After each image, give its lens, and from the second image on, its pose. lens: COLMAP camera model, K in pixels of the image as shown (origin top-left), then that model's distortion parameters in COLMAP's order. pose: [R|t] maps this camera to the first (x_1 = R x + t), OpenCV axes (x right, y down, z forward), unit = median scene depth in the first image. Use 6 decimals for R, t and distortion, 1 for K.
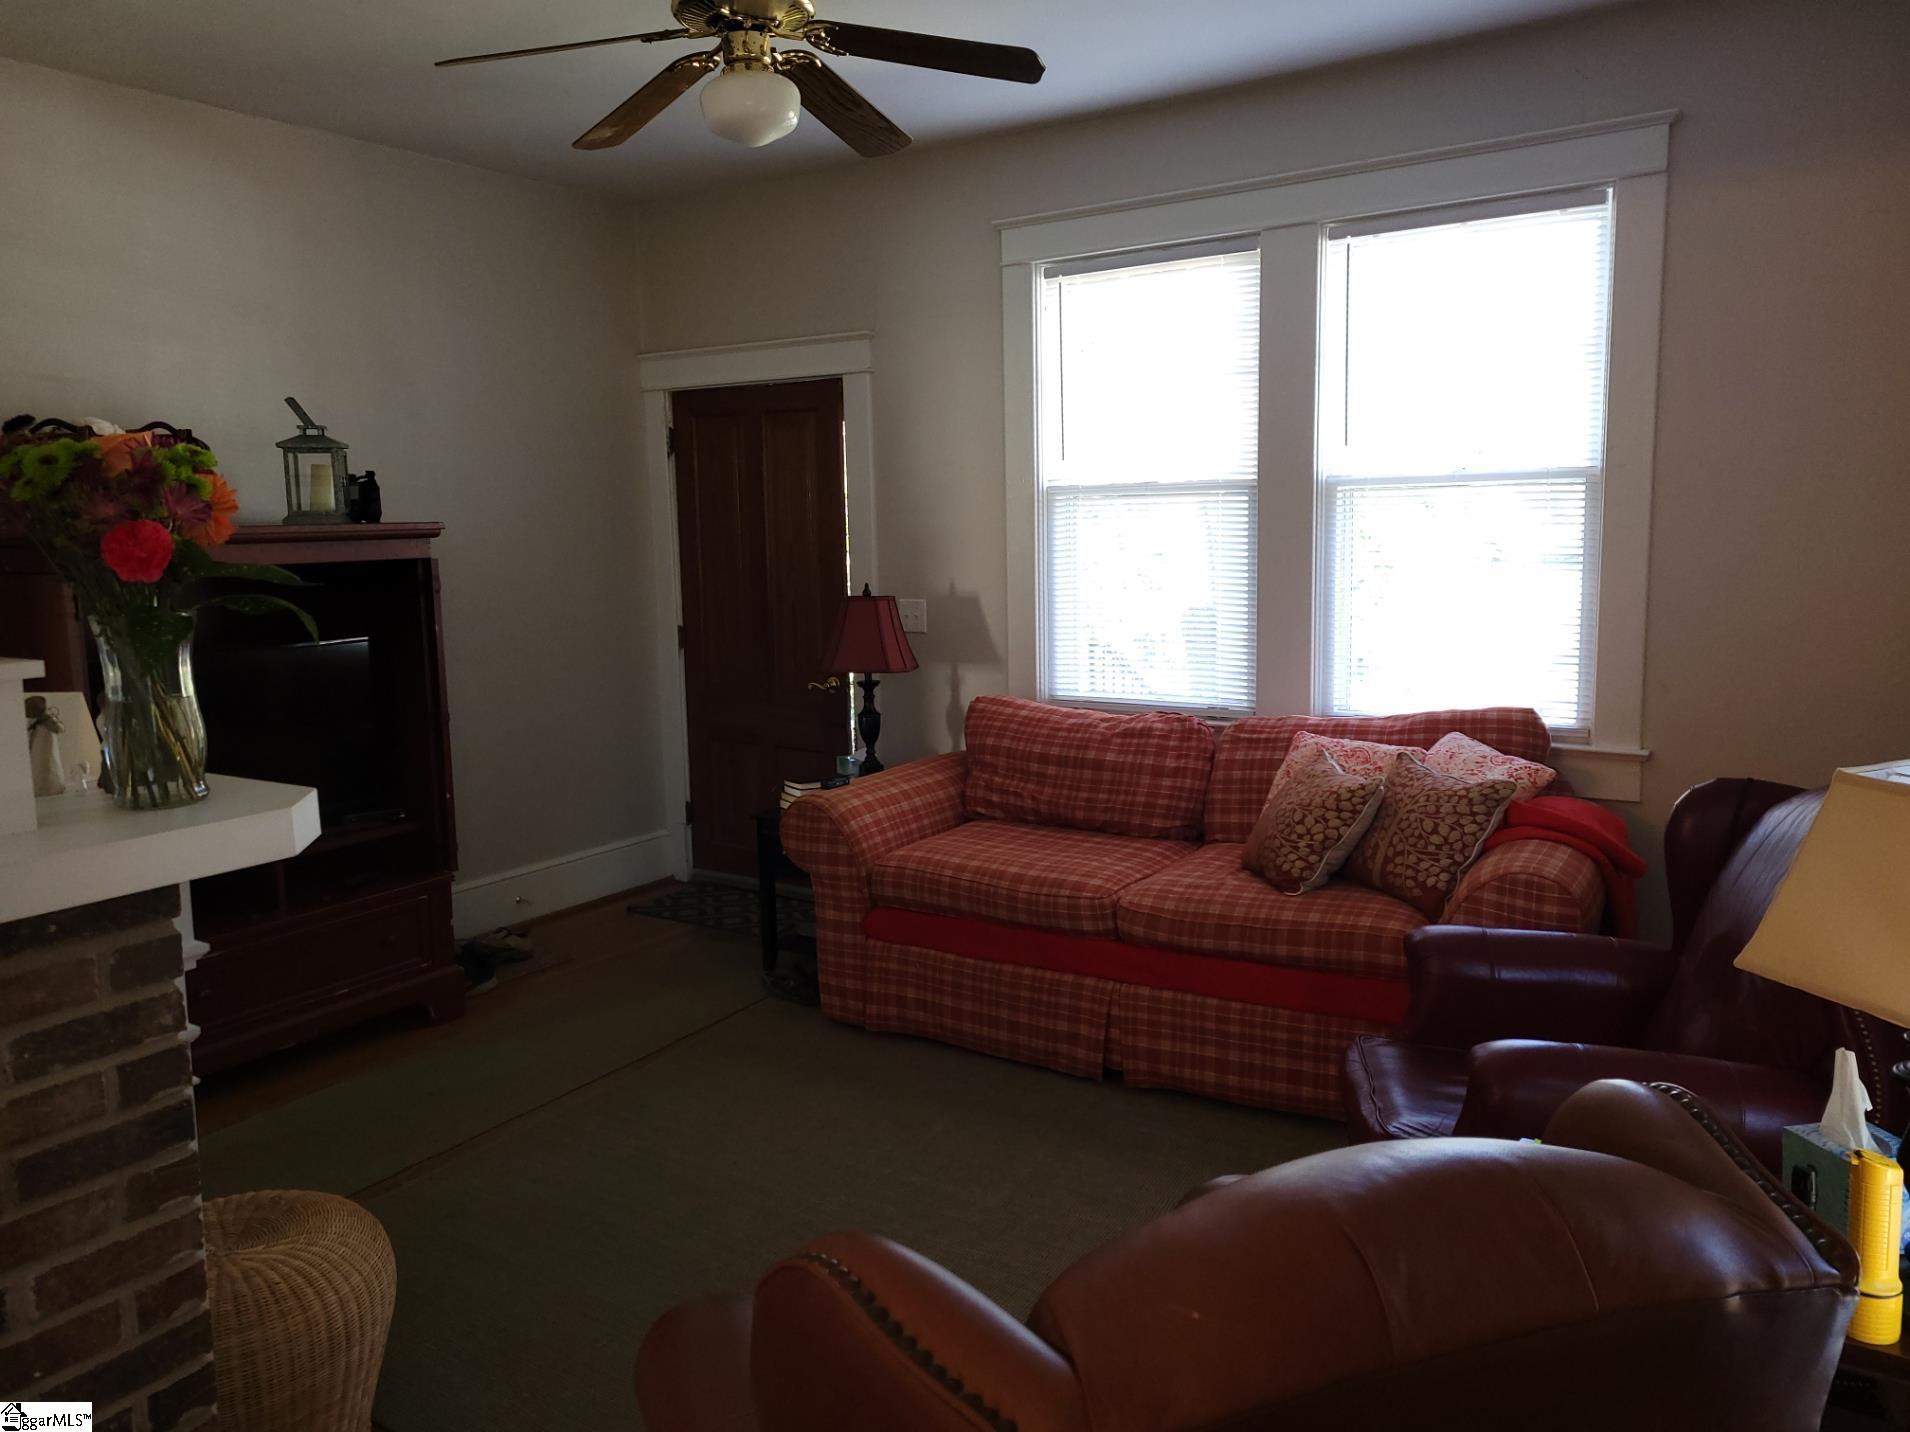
lens RADIAL K [[1451.2, 0, 941.4], [0, 1451.2, 721.0], [0, 0, 1]] dist [0.034351, -0.021166]
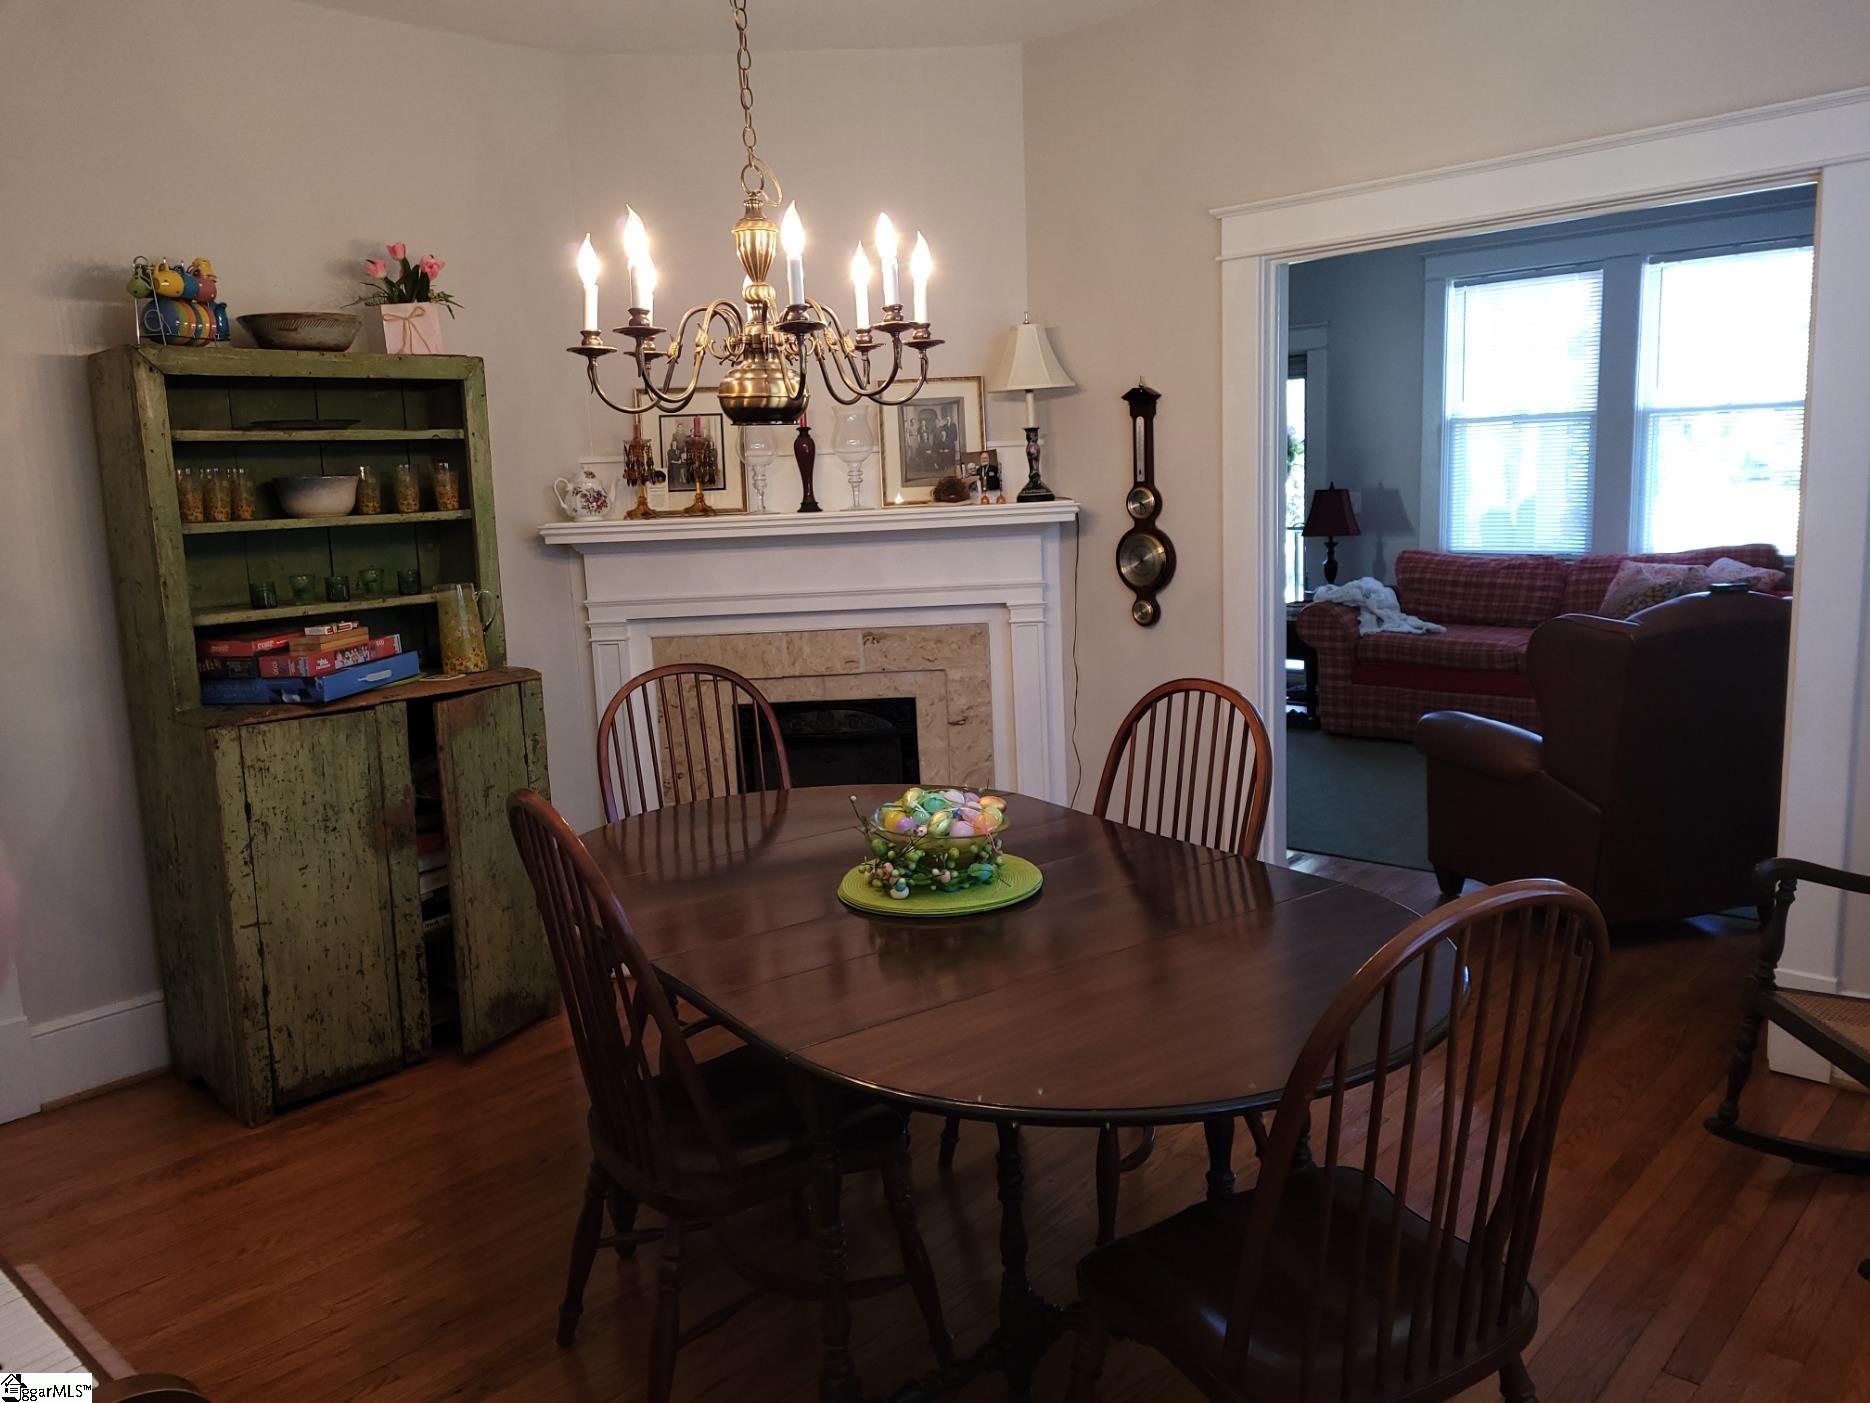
lens RADIAL K [[1420.8, 0, 939.4], [0, 1420.8, 712.3], [0, 0, 1]] dist [0.034351, -0.021166]
pose [[0.989189, 0.011469, -0.146199, -0.285900], [-0.006015, 0.999271, 0.037688, 0.120977], [0.146525, -0.036402, 0.988537, -0.741273]]
